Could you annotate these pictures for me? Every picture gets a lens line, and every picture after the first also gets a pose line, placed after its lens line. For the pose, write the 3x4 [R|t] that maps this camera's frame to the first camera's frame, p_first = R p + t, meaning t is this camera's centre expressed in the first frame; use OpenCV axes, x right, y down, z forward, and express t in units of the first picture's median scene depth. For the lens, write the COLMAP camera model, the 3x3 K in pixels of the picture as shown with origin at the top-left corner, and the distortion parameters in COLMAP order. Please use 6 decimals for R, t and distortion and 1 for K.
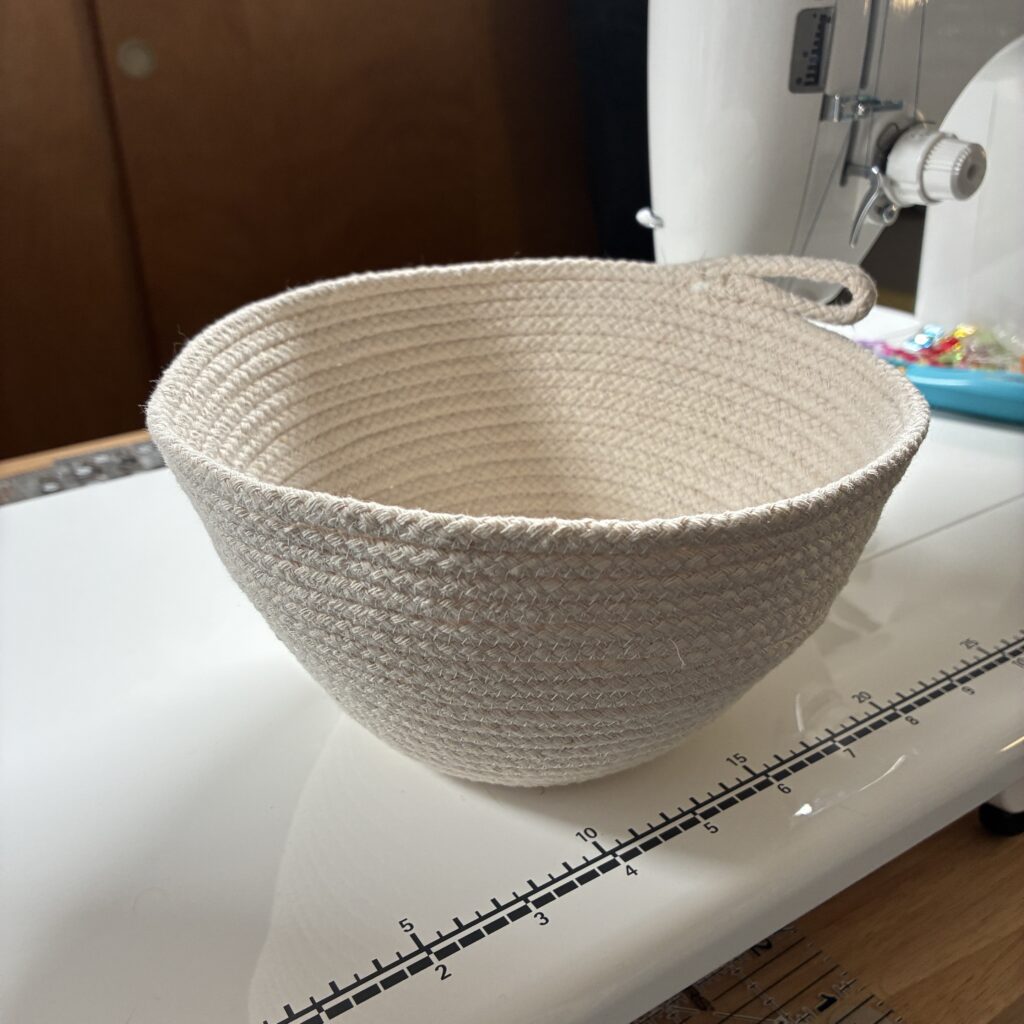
lens RADIAL K [[1016.3, 0, 463.7], [0, 1016.3, 512.6], [0, 0, 1]] dist [0.001137, -0.002952]
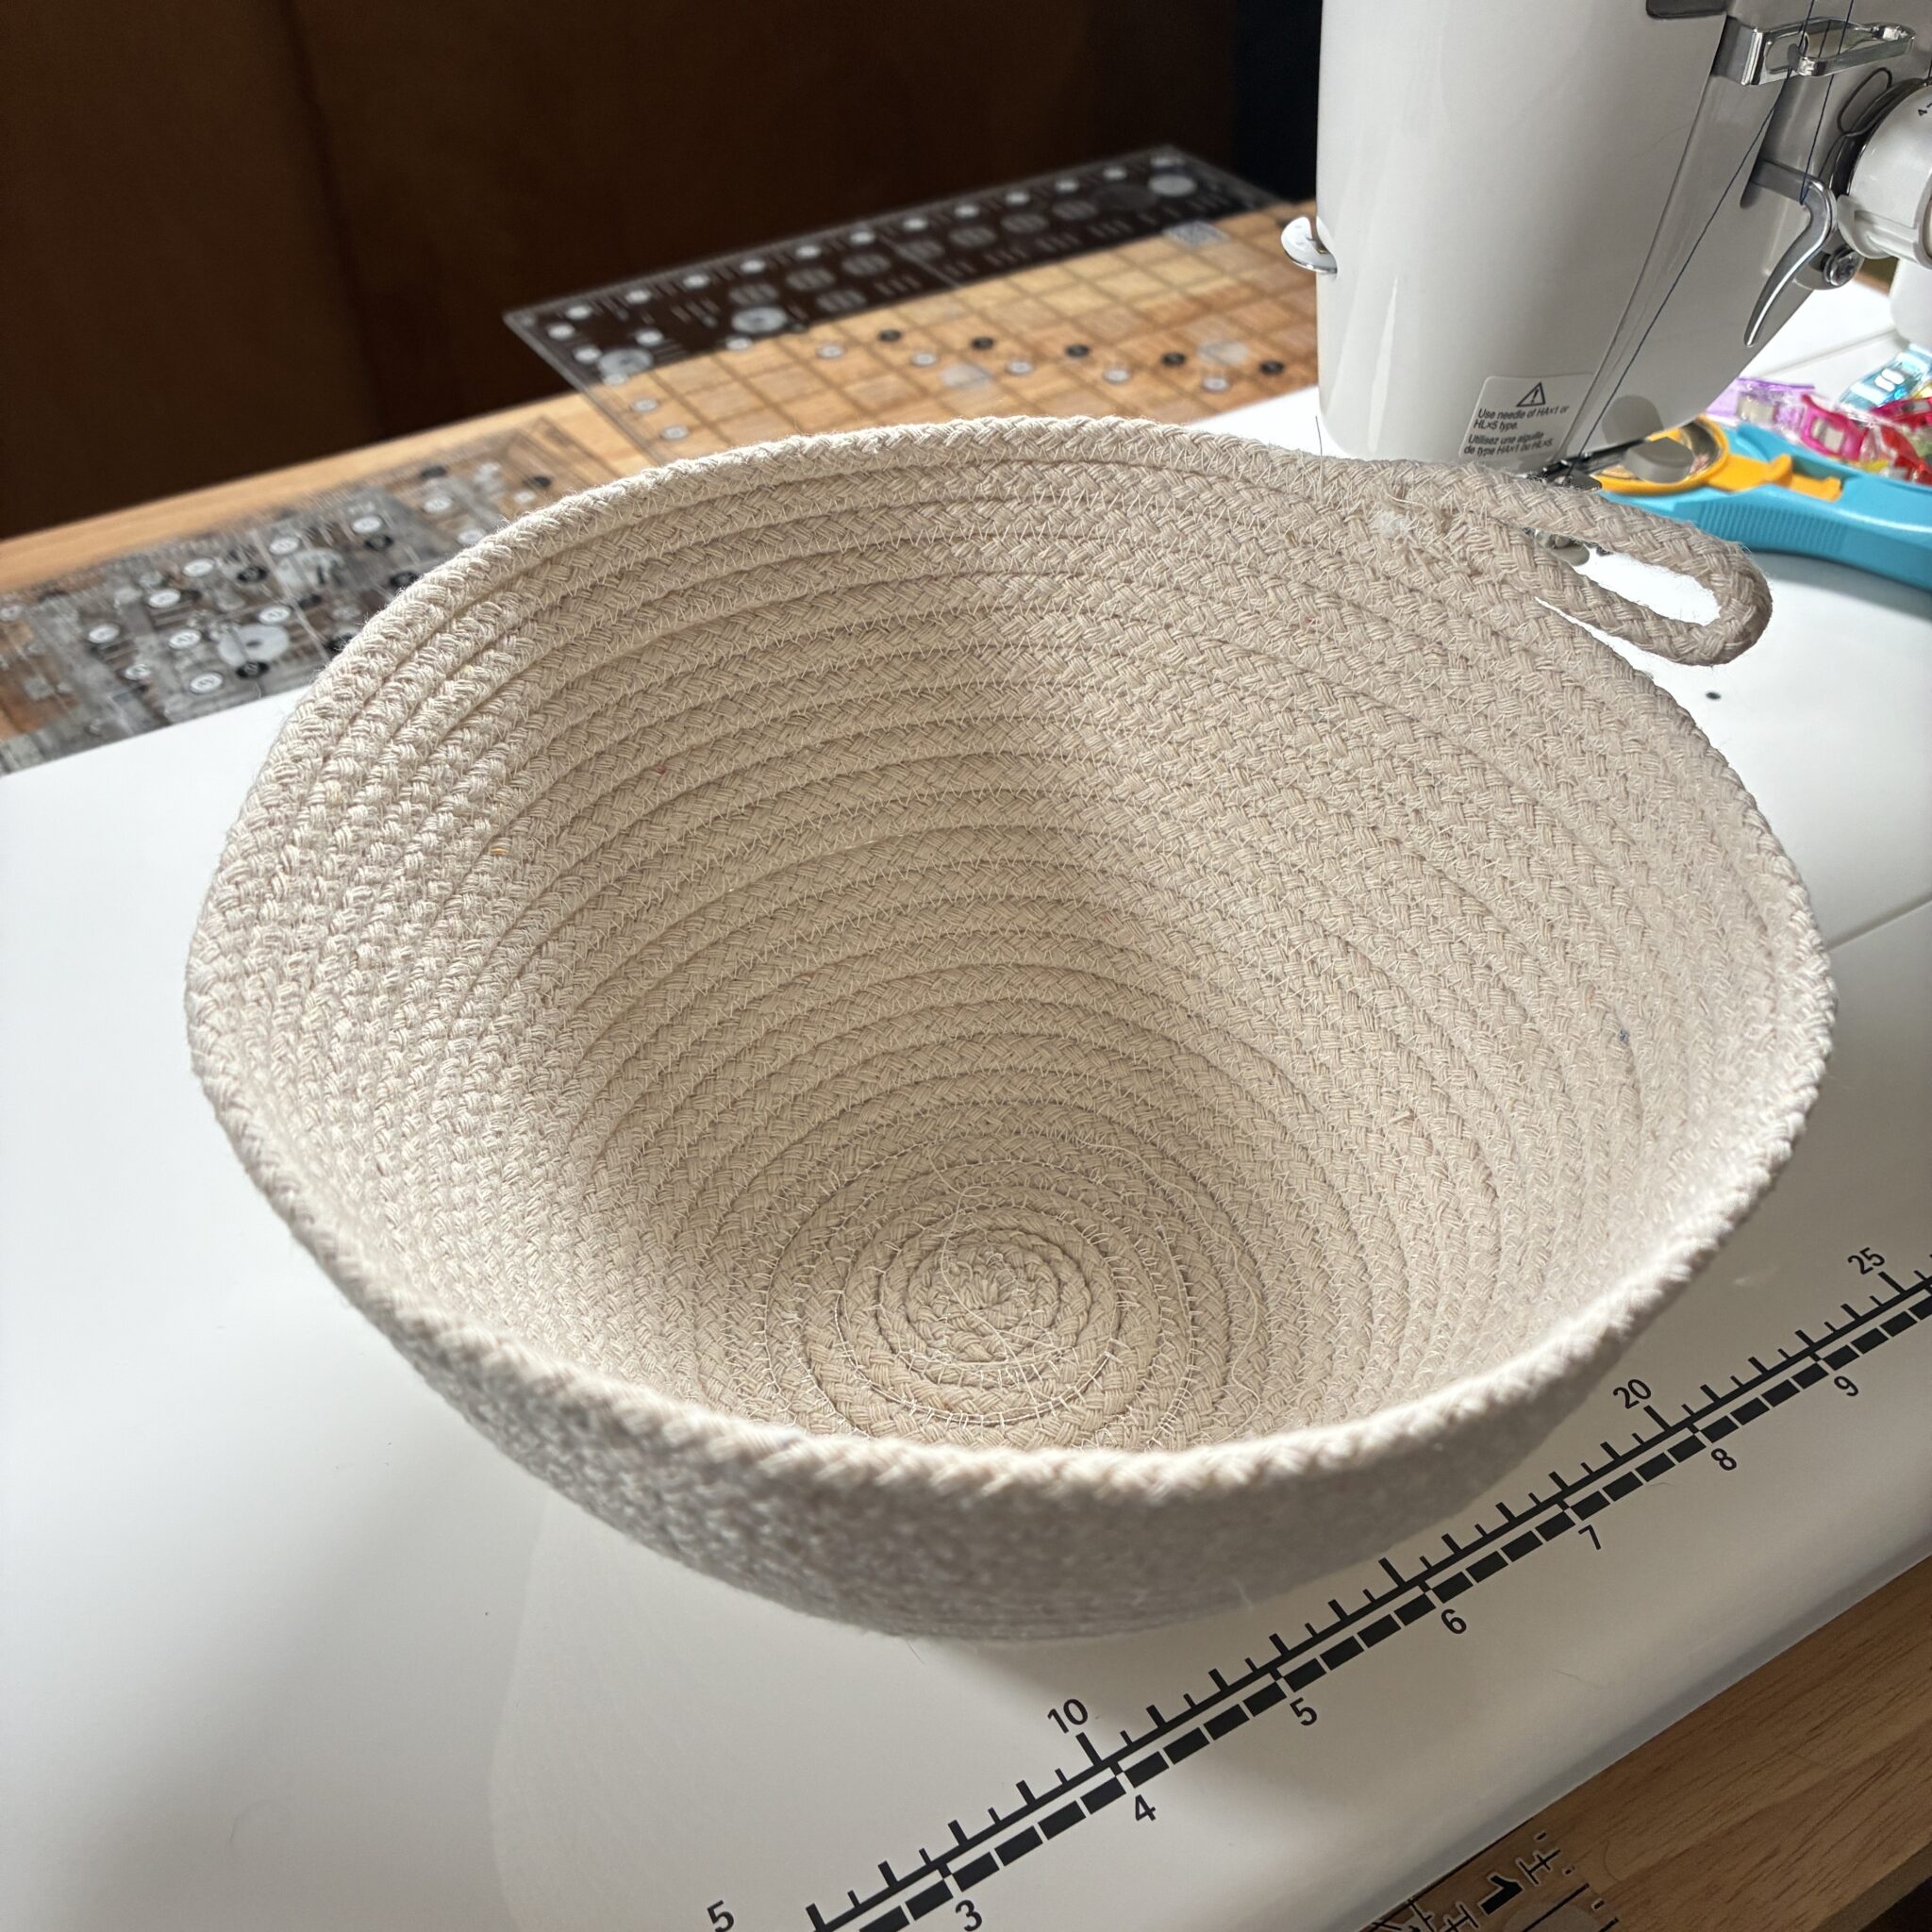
lens RADIAL K [[1917.5, 0, 874.9], [0, 1917.5, 967.1], [0, 0, 1]] dist [0.001137, -0.002952]
pose [[0.999095, 0.026422, -0.033341, 0.032932], [-0.016597, 0.963720, 0.266399, -0.253578], [0.039170, -0.265604, 0.963286, 0.100278]]
